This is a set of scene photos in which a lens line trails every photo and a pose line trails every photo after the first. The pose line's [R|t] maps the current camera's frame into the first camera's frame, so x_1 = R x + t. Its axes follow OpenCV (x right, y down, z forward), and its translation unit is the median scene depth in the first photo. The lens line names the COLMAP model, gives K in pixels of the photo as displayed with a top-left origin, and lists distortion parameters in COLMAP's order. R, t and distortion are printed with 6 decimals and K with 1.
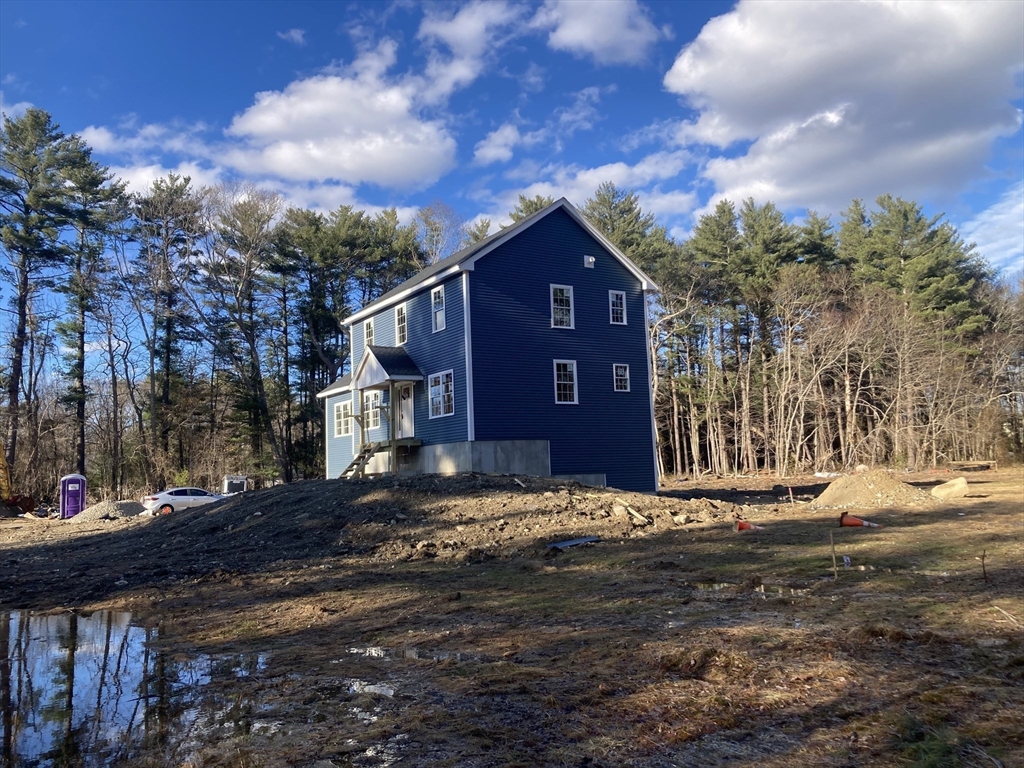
lens RADIAL K [[830.2, 0, 512.0], [0, 830.2, 384.0], [0, 0, 1]] dist [0.017988, -0.002695]
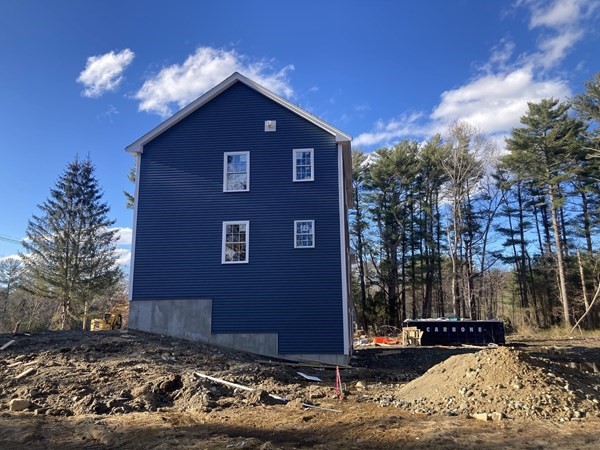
lens RADIAL K [[486.4, 0, 300.0], [0, 486.4, 225.0], [0, 0, 1]] dist [0.017988, -0.002695]
pose [[0.804043, -0.094271, -0.587050, 0.447185], [0.049327, 0.994523, -0.092145, 0.033095], [0.592521, 0.045131, 0.804290, 0.510065]]
